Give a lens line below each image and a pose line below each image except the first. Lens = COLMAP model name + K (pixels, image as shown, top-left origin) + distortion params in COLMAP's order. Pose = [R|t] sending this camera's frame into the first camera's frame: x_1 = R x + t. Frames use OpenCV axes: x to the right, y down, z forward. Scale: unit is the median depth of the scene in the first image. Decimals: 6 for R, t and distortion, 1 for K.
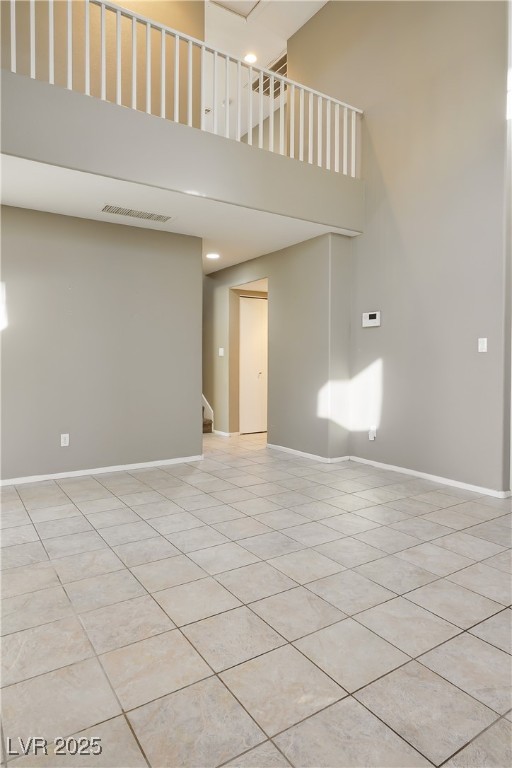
lens RADIAL K [[444.0, 0, 248.5], [0, 444.0, 364.2], [0, 0, 1]] dist [-0.001159, 0.000892]
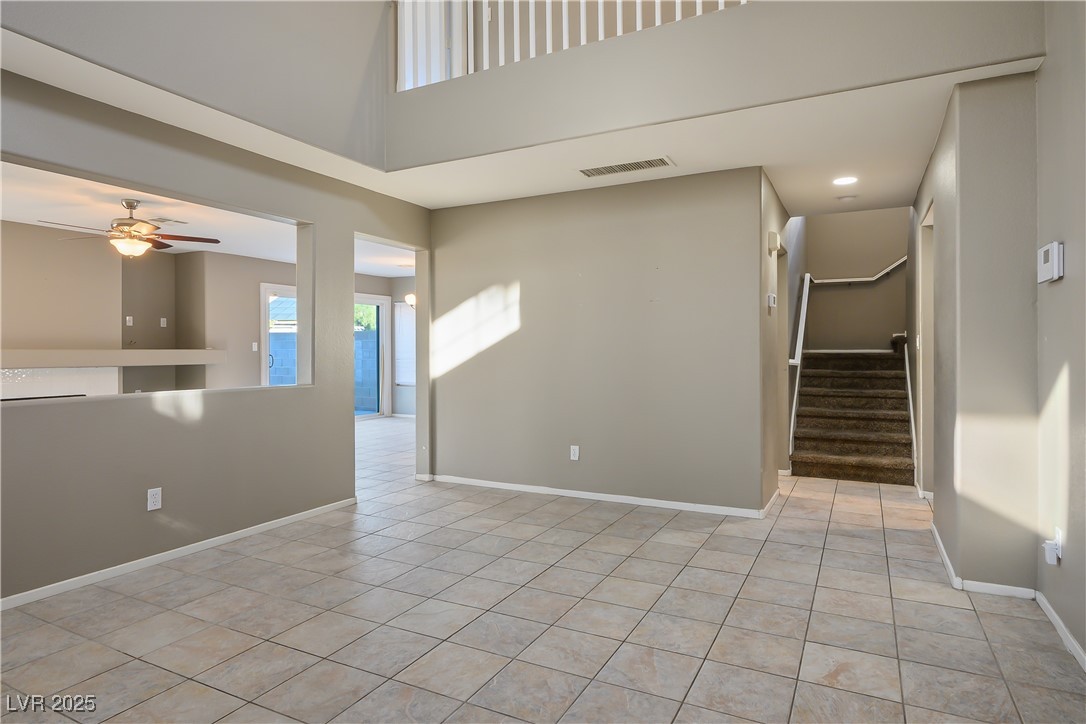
lens RADIAL K [[609.0, 0, 560.4], [0, 609.0, 354.1], [0, 0, 1]] dist [-0.000543, 0.001484]
pose [[0.514023, 0.001844, -0.857774, 0.816309], [-0.001504, 0.999998, 0.001249, -0.030029], [0.857775, 0.000649, 0.514025, 0.522166]]
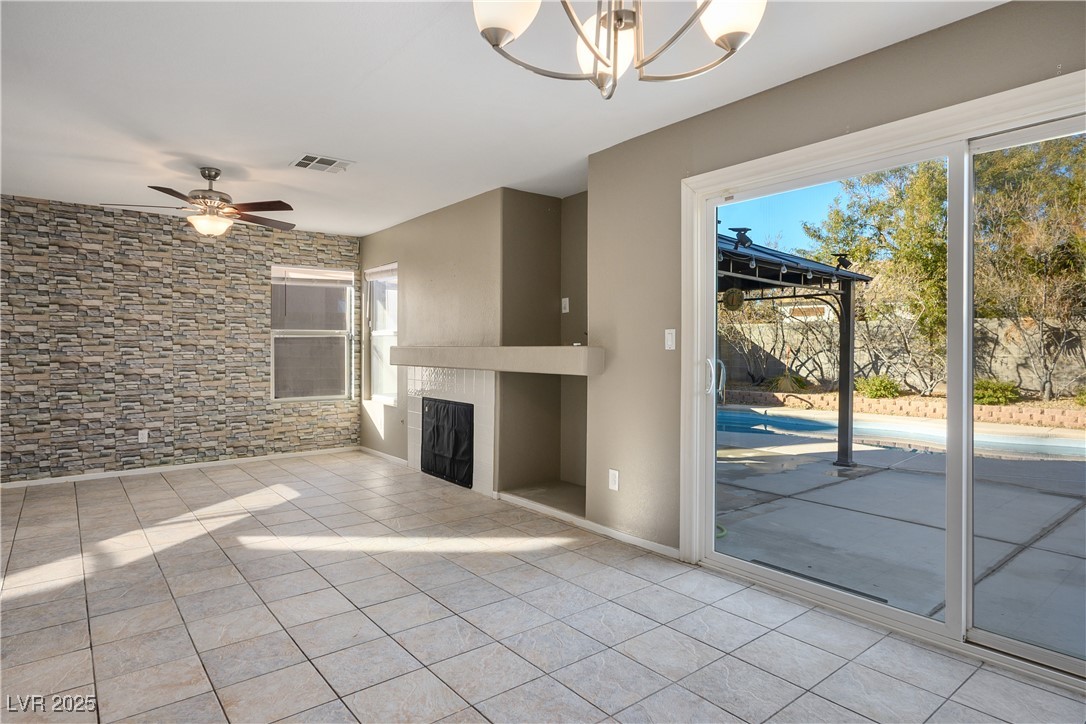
lens RADIAL K [[609.0, 0, 538.9], [0, 609.0, 350.2], [0, 0, 1]] dist [-0.000543, 0.001484]
pose [[-0.995380, -0.003368, -0.095958, -2.147909], [-0.004181, 0.999957, 0.008277, -0.047494], [0.095926, 0.008640, -0.995351, 1.985644]]
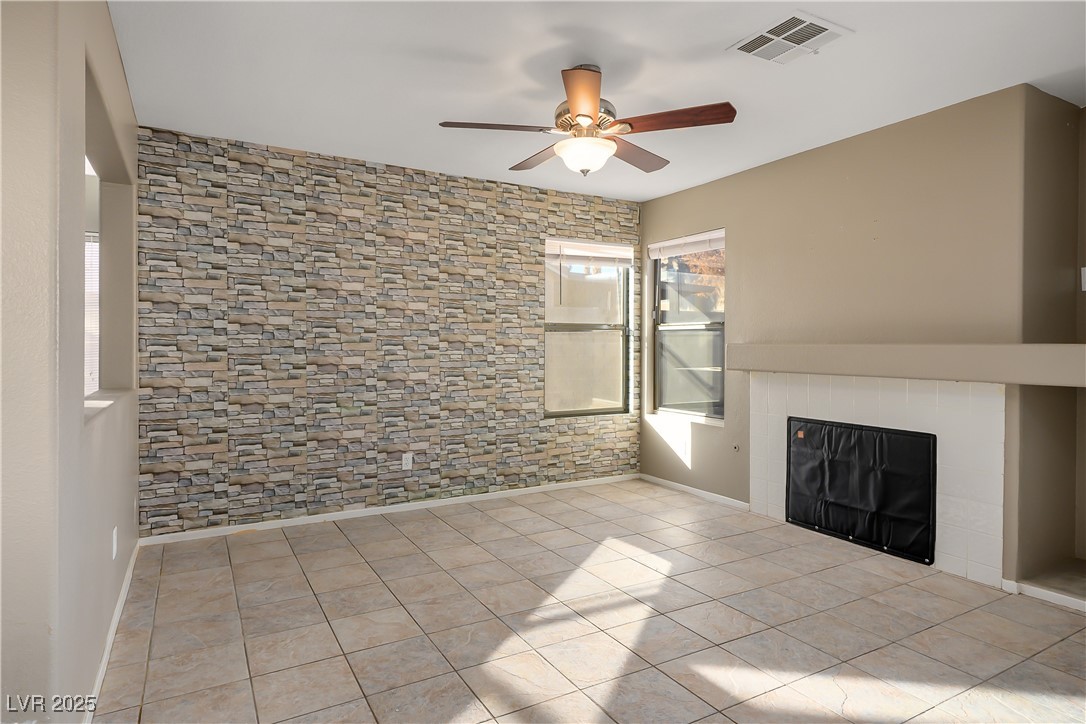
lens RADIAL K [[609.0, 0, 541.8], [0, 609.0, 349.3], [0, 0, 1]] dist [-0.000543, 0.001484]
pose [[-0.998764, -0.004883, 0.049459, -1.439219], [-0.004414, 0.999944, 0.009589, -0.040176], [-0.049503, 0.009359, -0.998730, 1.363399]]
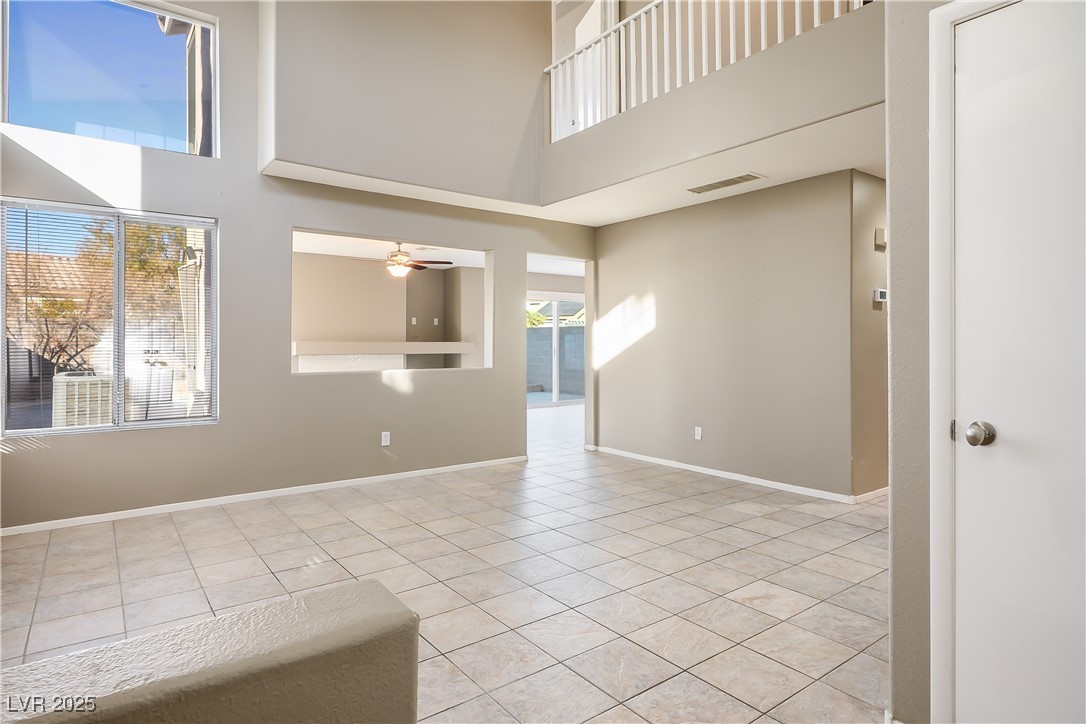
lens RADIAL K [[609.0, 0, 552.2], [0, 609.0, 343.2], [0, 0, 1]] dist [-0.000543, 0.001484]
pose [[0.084994, -0.002897, -0.996377, 1.260749], [-0.006608, 0.999972, -0.003472, -0.029734], [0.996360, 0.006879, 0.084973, 0.792350]]
